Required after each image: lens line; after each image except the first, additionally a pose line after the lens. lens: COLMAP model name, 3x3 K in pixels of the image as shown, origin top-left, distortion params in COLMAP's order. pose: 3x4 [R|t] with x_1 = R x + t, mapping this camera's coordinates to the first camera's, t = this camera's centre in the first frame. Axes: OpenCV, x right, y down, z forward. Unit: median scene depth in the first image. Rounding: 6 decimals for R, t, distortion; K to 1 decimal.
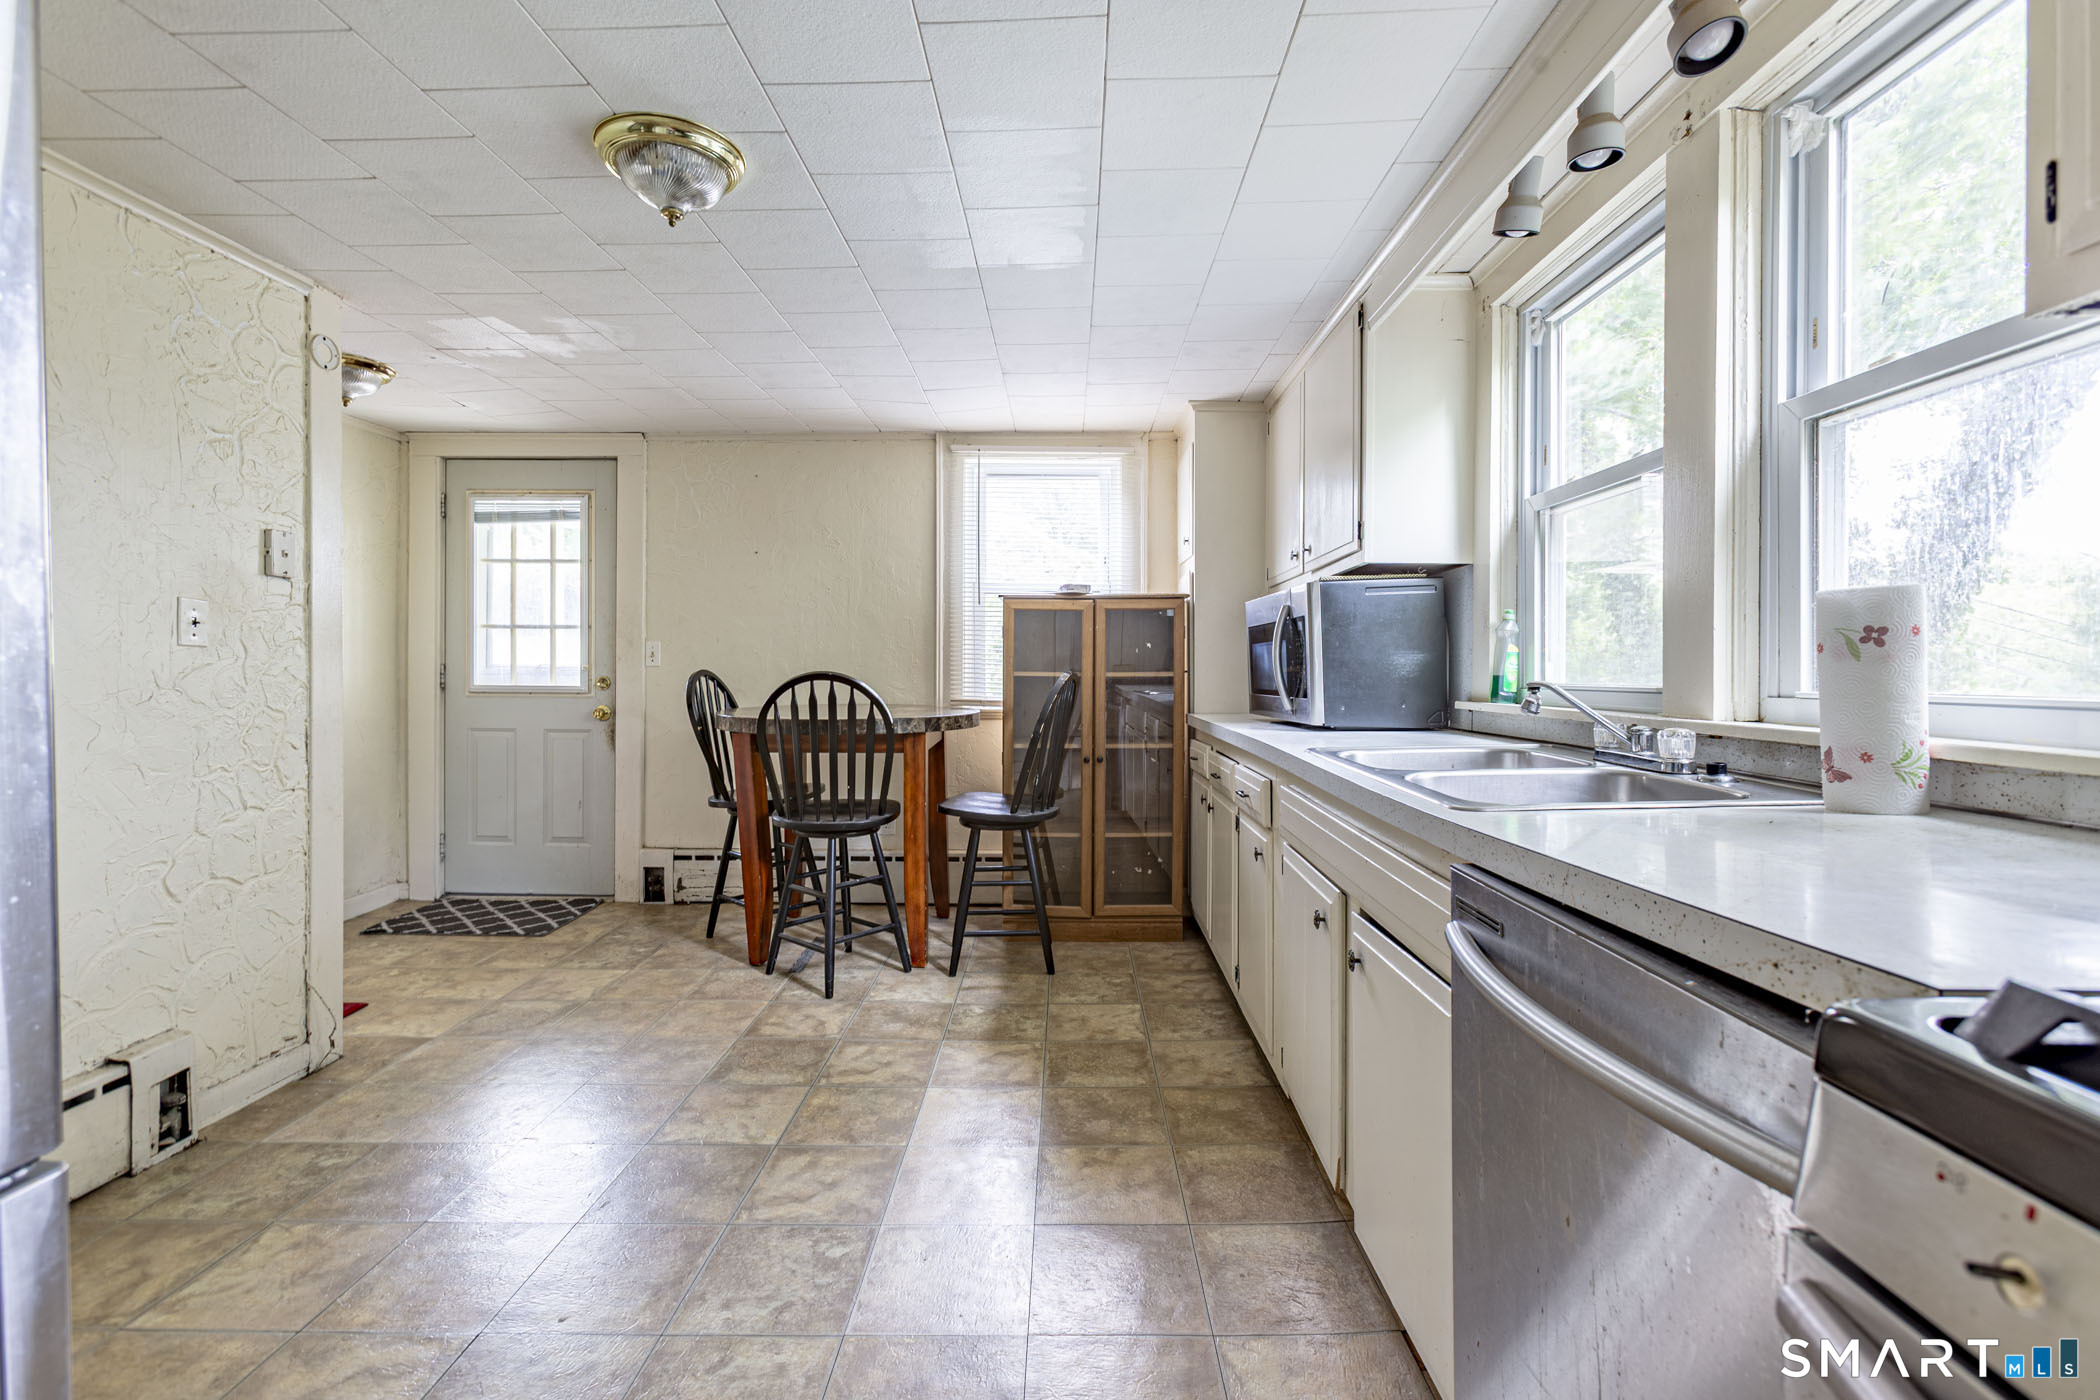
lens RADIAL K [[929.1, 0, 1047.0], [0, 929.1, 676.8], [0, 0, 1]] dist [-0.023260, 0.014371]
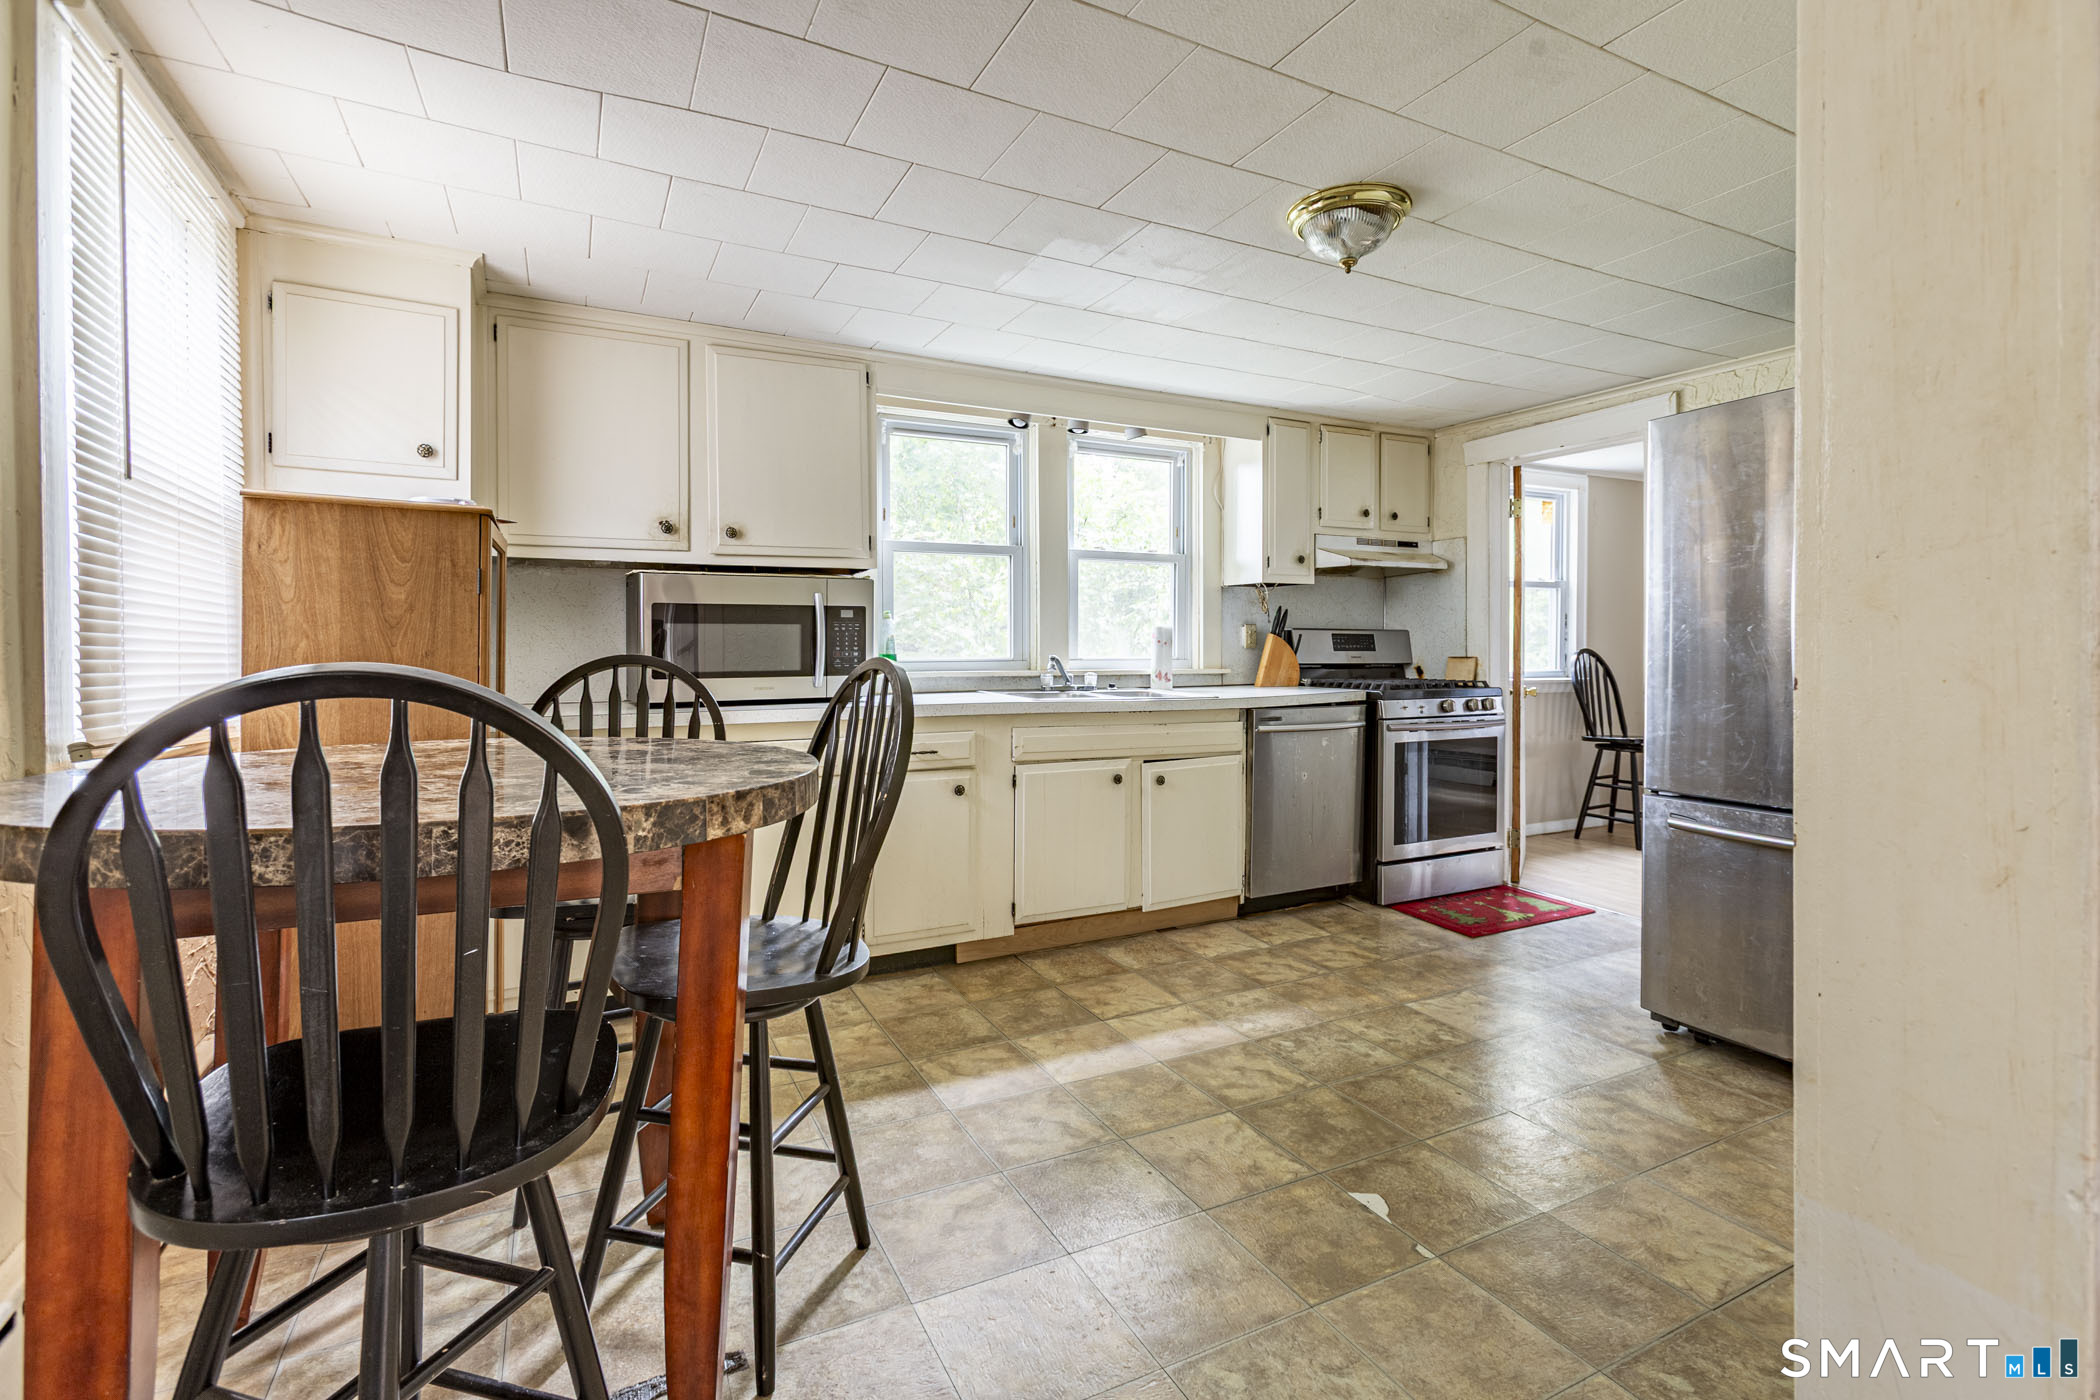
lens RADIAL K [[929.1, 0, 1047.0], [0, 929.1, 676.8], [0, 0, 1]] dist [-0.023260, 0.014371]
pose [[-0.468260, -0.026387, 0.883196, -1.103251], [0.004621, 0.999467, 0.032310, -0.020026], [-0.883578, 0.019210, -0.467889, 1.655566]]
